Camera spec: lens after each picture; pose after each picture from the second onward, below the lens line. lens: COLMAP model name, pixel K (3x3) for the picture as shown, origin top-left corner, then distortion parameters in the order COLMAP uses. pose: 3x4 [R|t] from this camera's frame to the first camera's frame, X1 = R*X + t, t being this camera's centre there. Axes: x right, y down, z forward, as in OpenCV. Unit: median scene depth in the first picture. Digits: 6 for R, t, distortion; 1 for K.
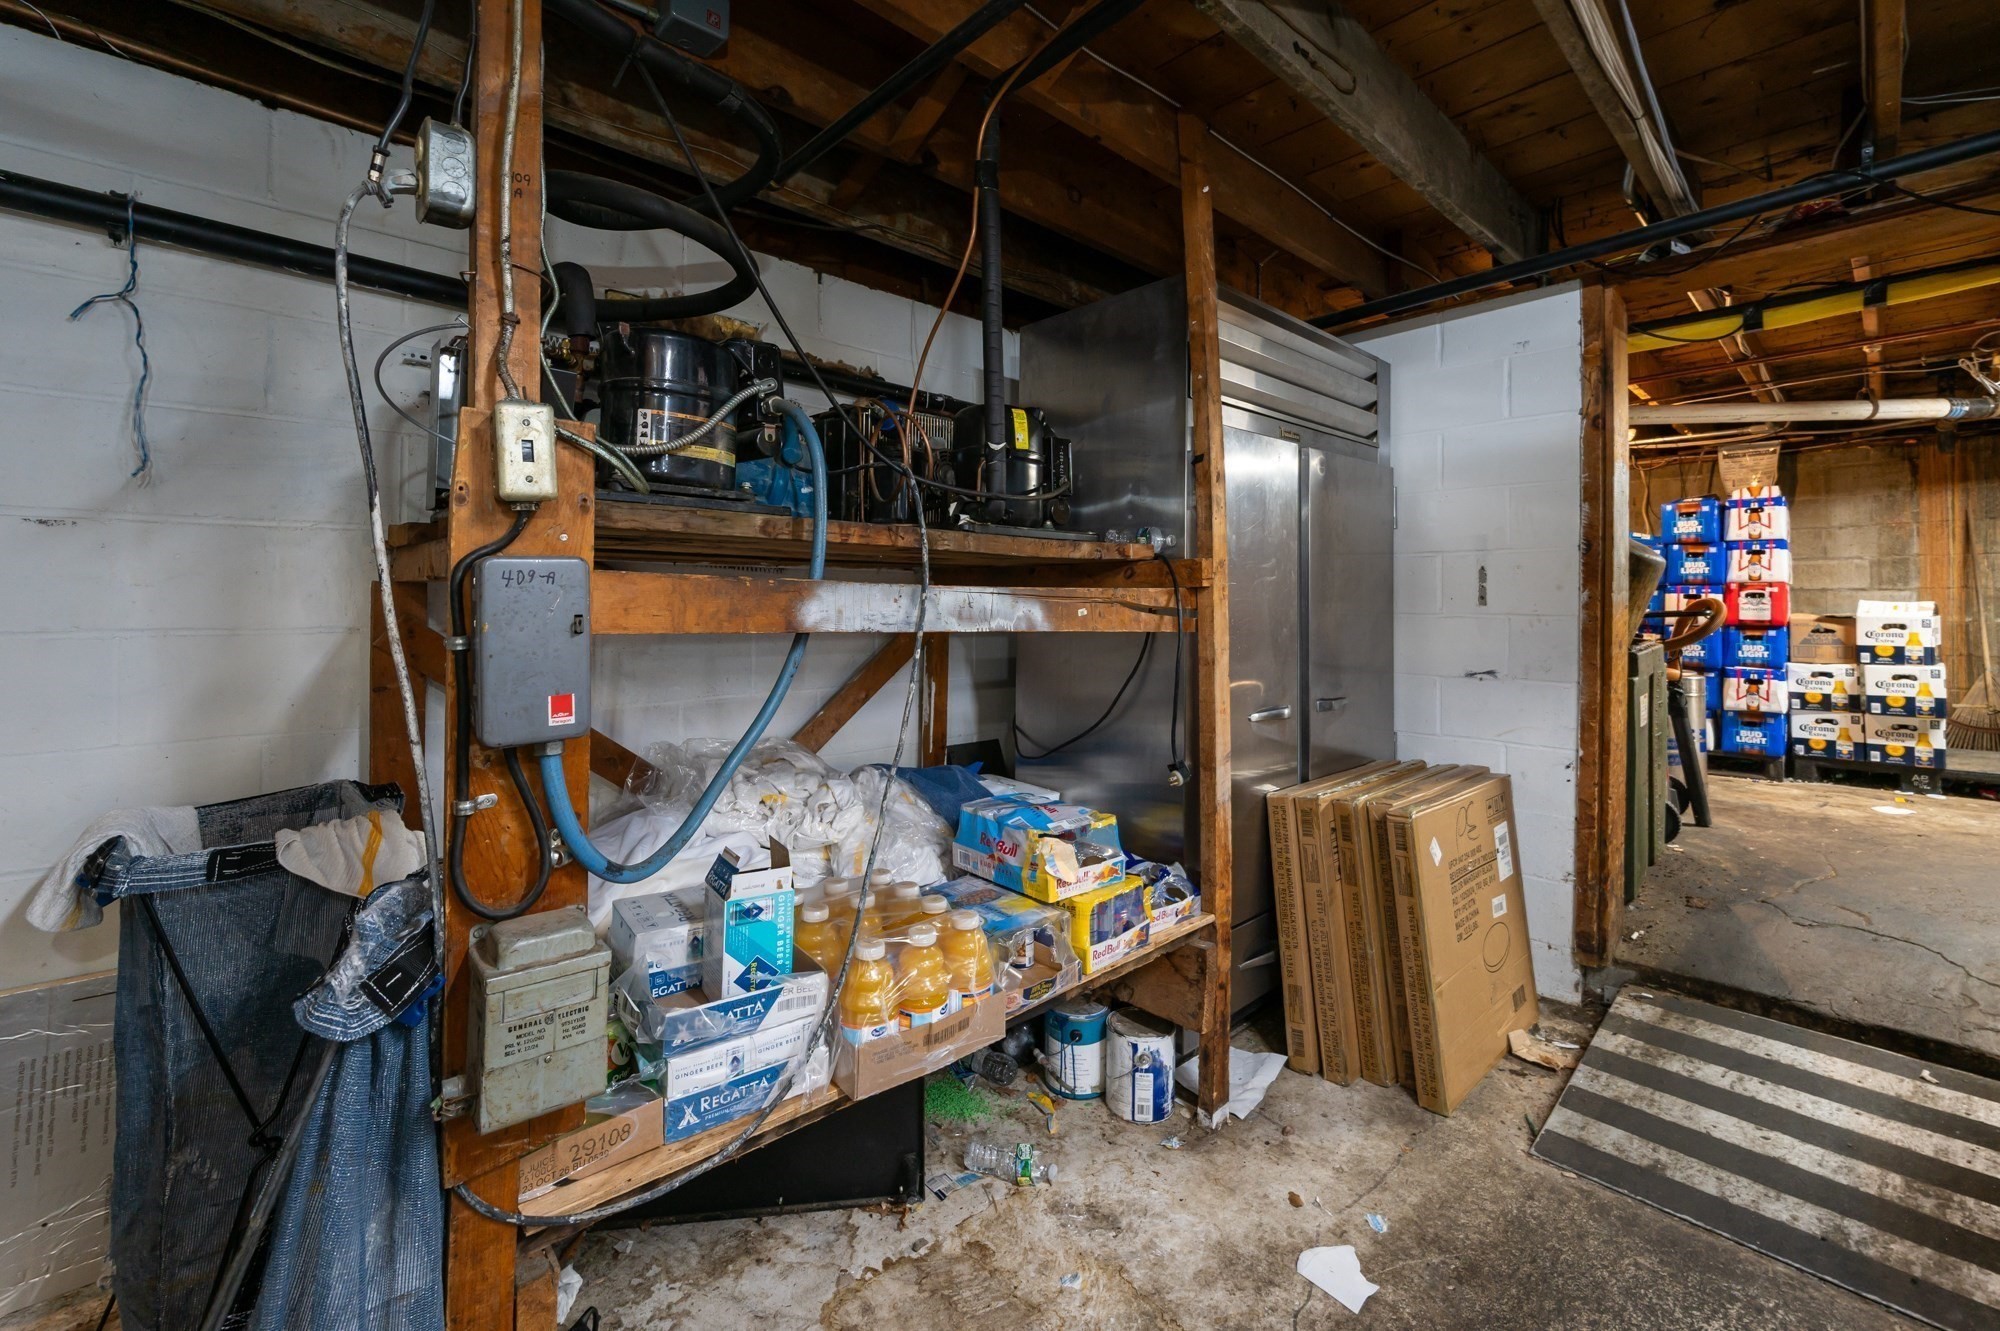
lens RADIAL K [[770.8, 0, 1071.8], [0, 770.8, 581.7], [0, 0, 1]] dist [-0.001699, -0.000082]
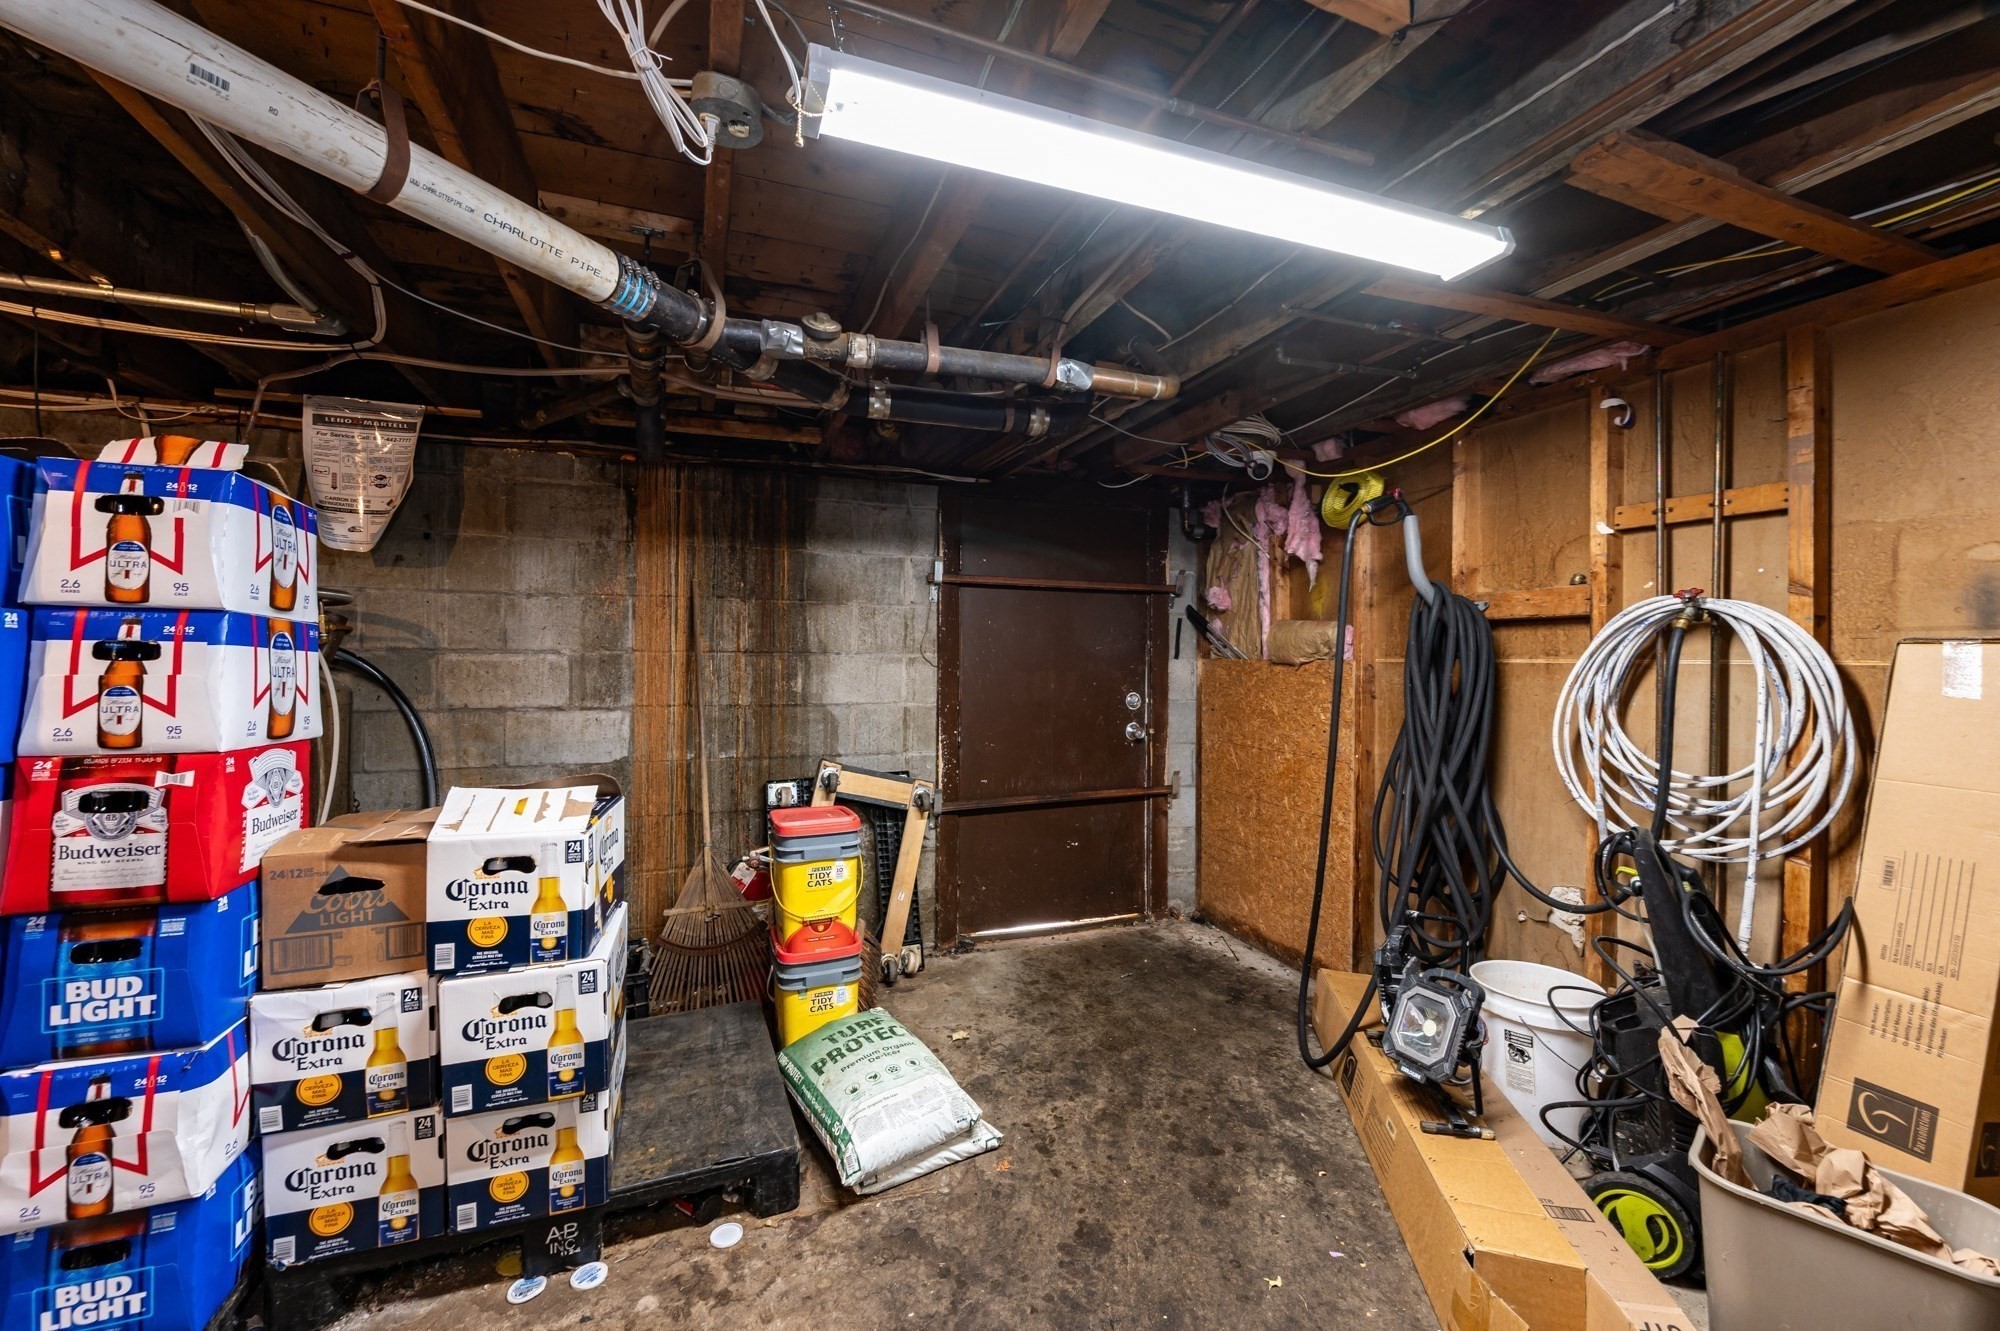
lens RADIAL K [[770.8, 0, 1000.2], [0, 770.8, 661.3], [0, 0, 1]] dist [-0.001699, -0.000082]
pose [[0.364387, -0.001886, 0.931246, 0.748847], [-0.023221, 0.999669, 0.011110, -0.045610], [-0.930958, -0.025672, 0.364223, 0.597974]]
